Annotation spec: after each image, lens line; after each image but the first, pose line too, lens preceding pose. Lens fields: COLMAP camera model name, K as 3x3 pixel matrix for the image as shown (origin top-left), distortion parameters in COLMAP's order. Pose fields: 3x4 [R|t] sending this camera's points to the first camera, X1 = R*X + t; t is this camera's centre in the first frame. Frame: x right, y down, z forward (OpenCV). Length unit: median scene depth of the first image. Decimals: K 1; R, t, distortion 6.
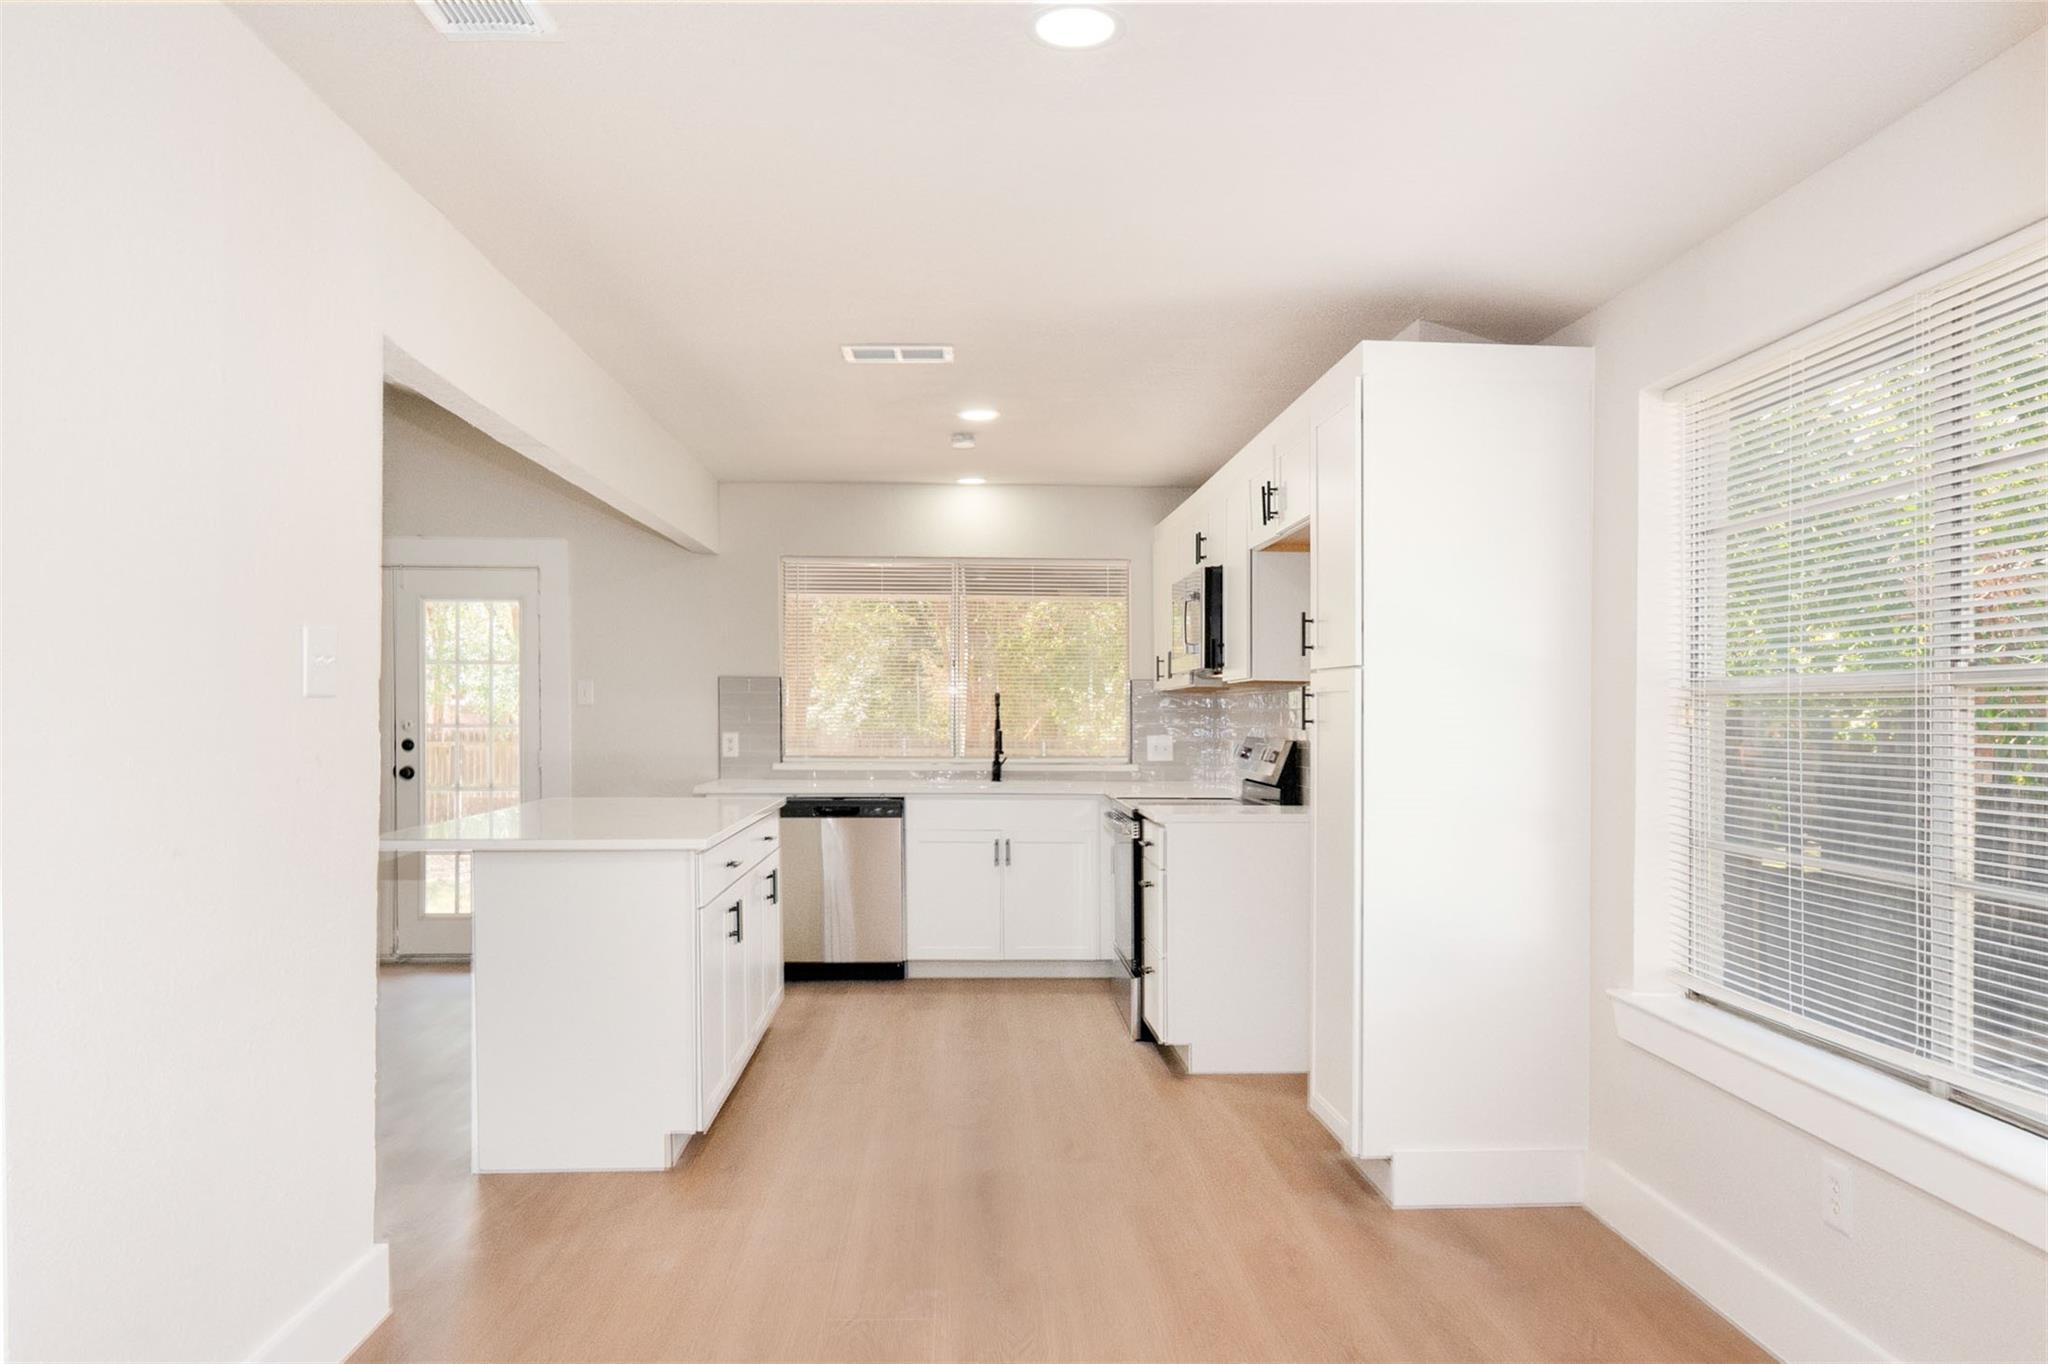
lens RADIAL K [[1448.9, 0, 1010.7], [0, 1448.9, 712.0], [0, 0, 1]] dist [0.012783, -0.013210]
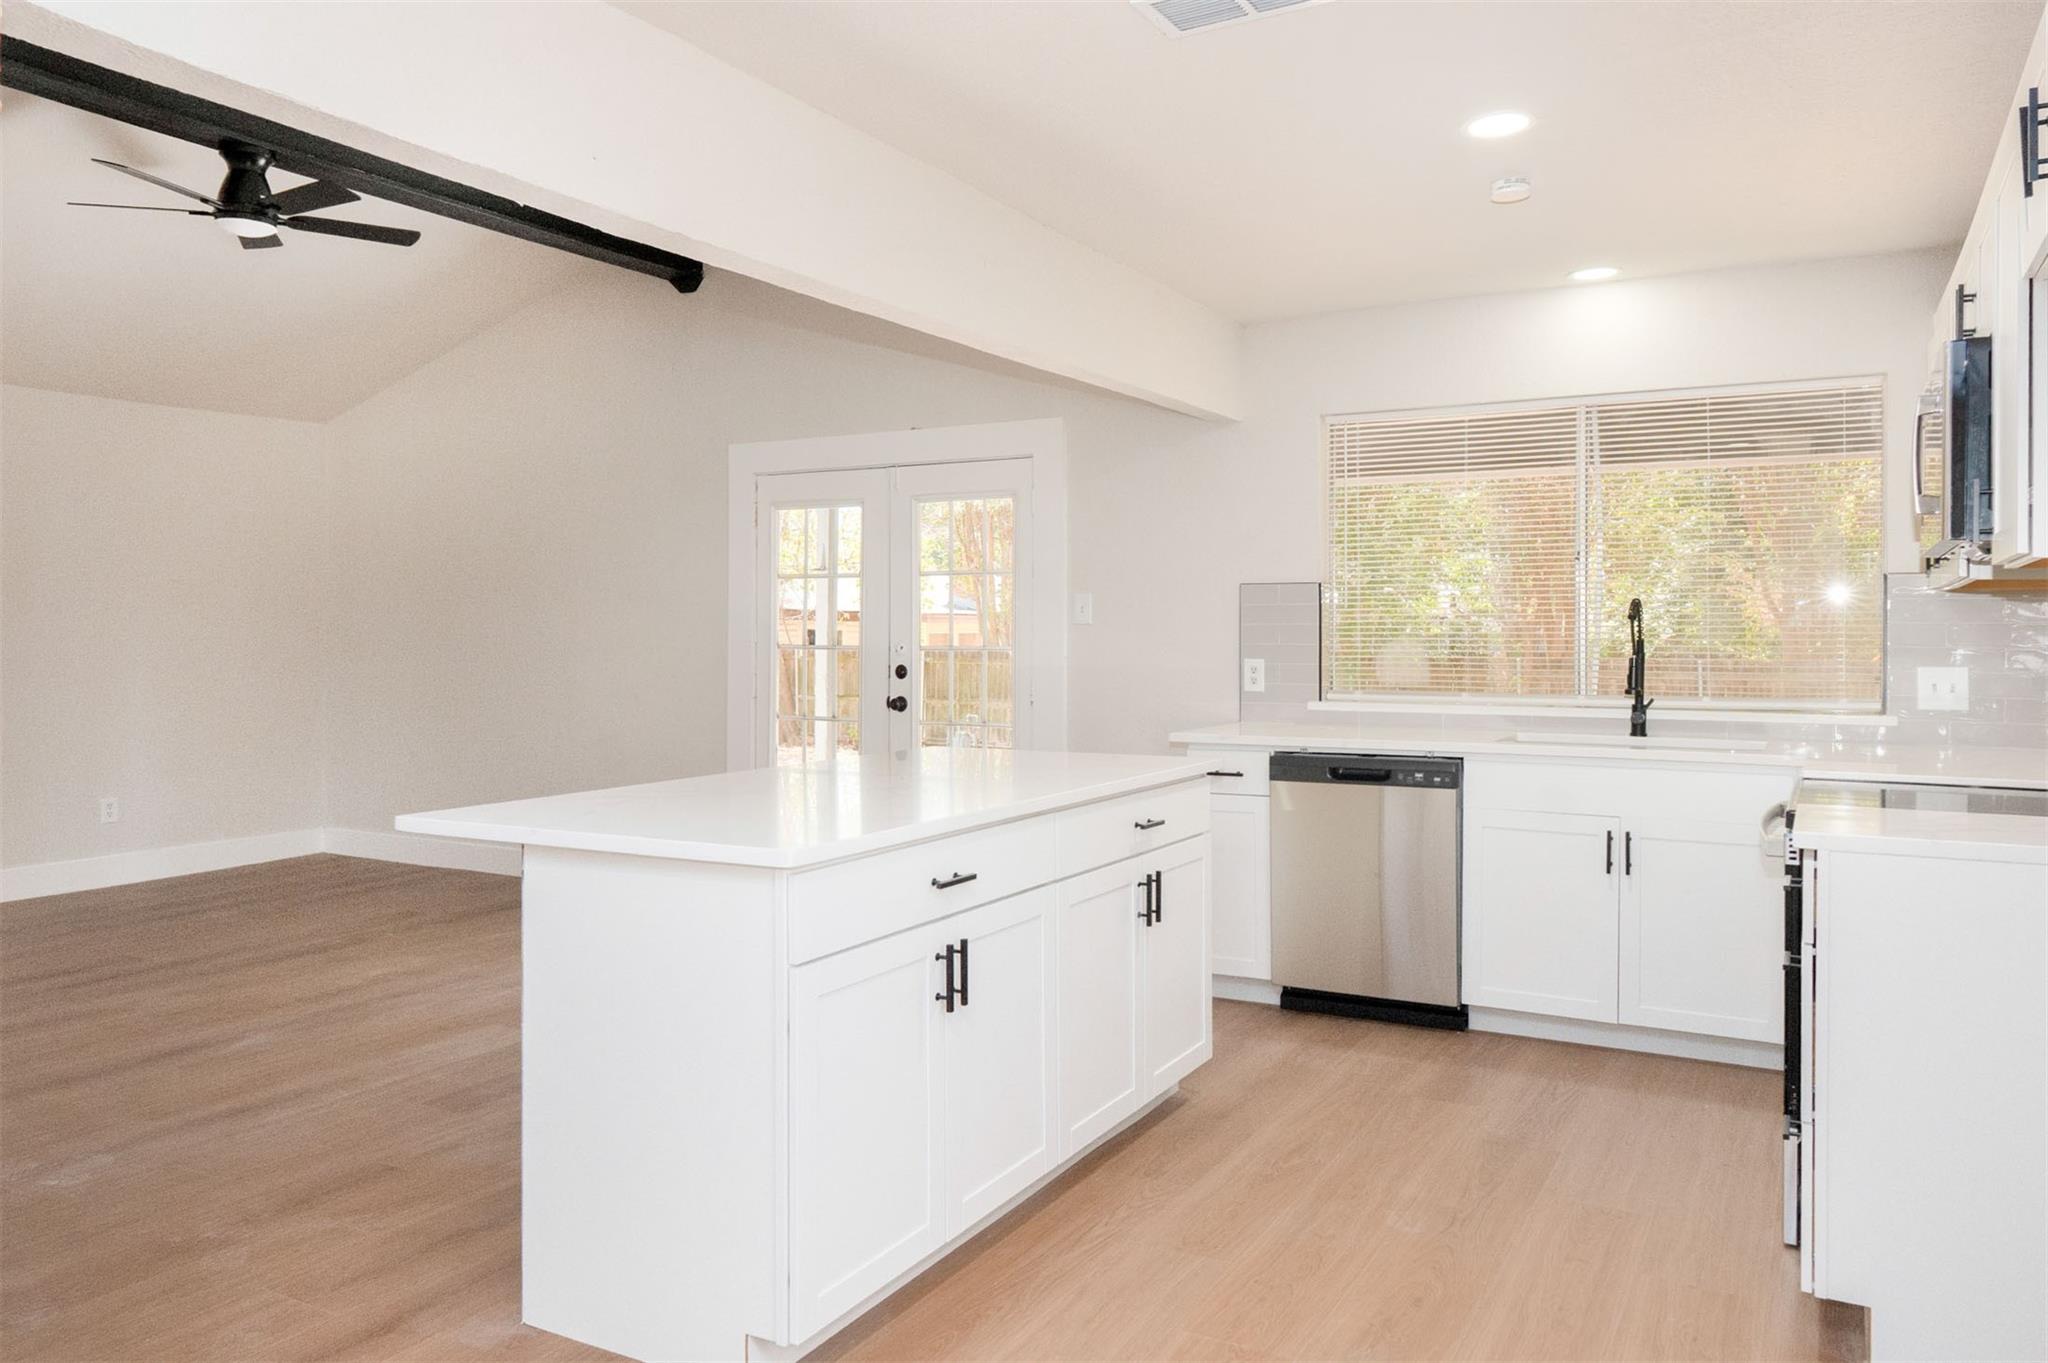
lens RADIAL K [[1448.9, 0, 1015.8], [0, 1448.9, 641.4], [0, 0, 1]] dist [0.012783, -0.013210]
pose [[0.847022, -0.001853, -0.531555, 0.113052], [0.005750, 0.999967, 0.005677, 0.000354], [0.531527, -0.007865, 0.847005, 0.347314]]
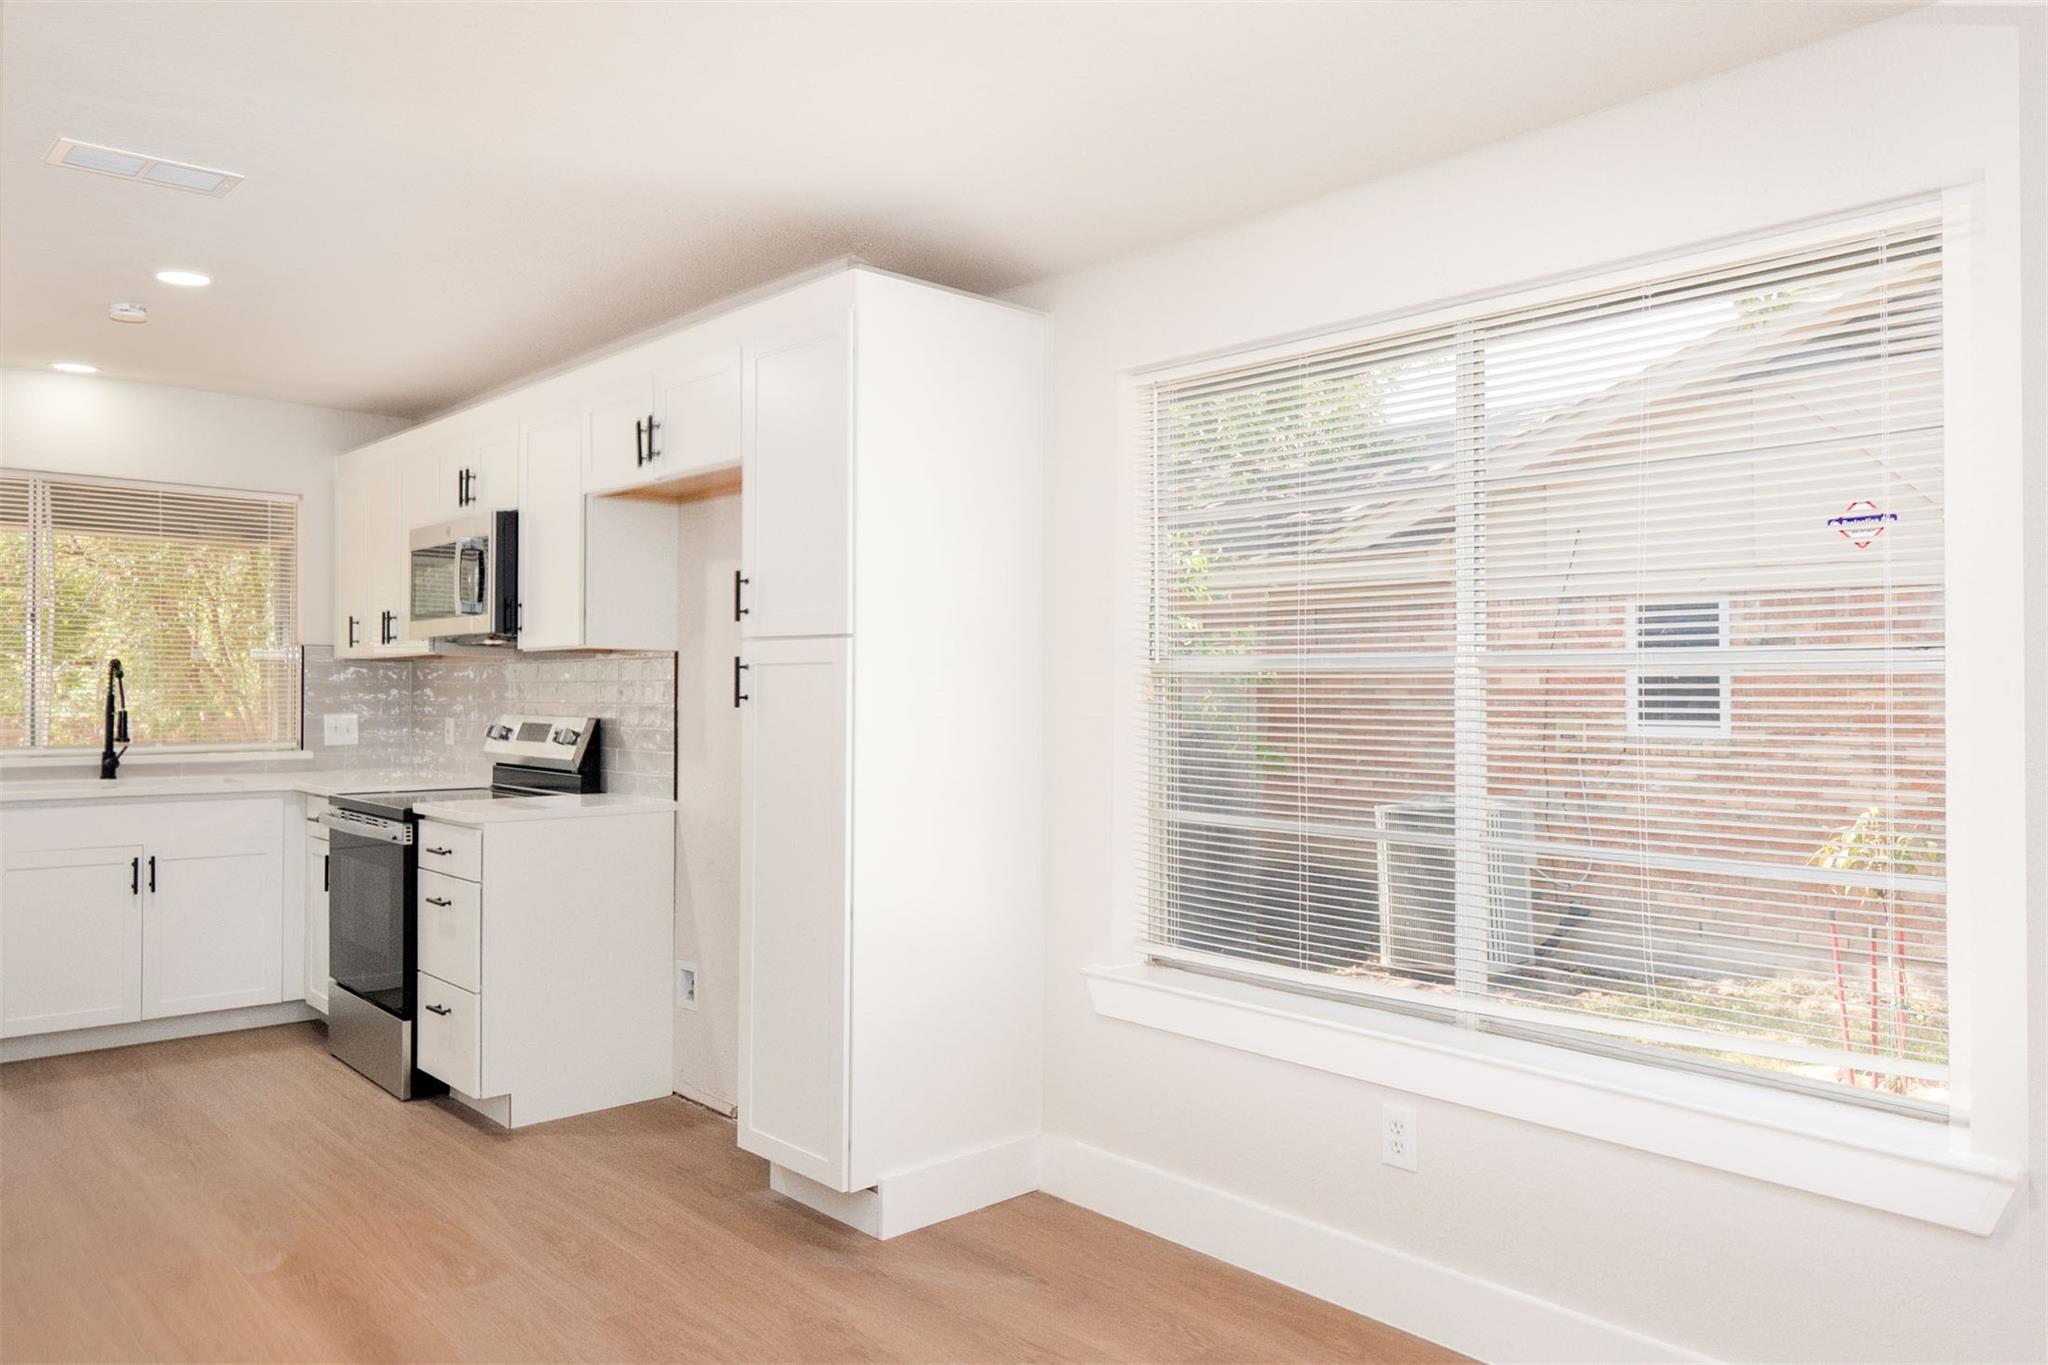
lens RADIAL K [[1448.9, 0, 1034.9], [0, 1448.9, 667.8], [0, 0, 1]] dist [0.012783, -0.013210]
pose [[0.767358, 0.006032, 0.641190, -0.139755], [0.000208, 0.999953, -0.009656, -0.001745], [-0.641219, 0.007543, 0.767321, 0.146878]]
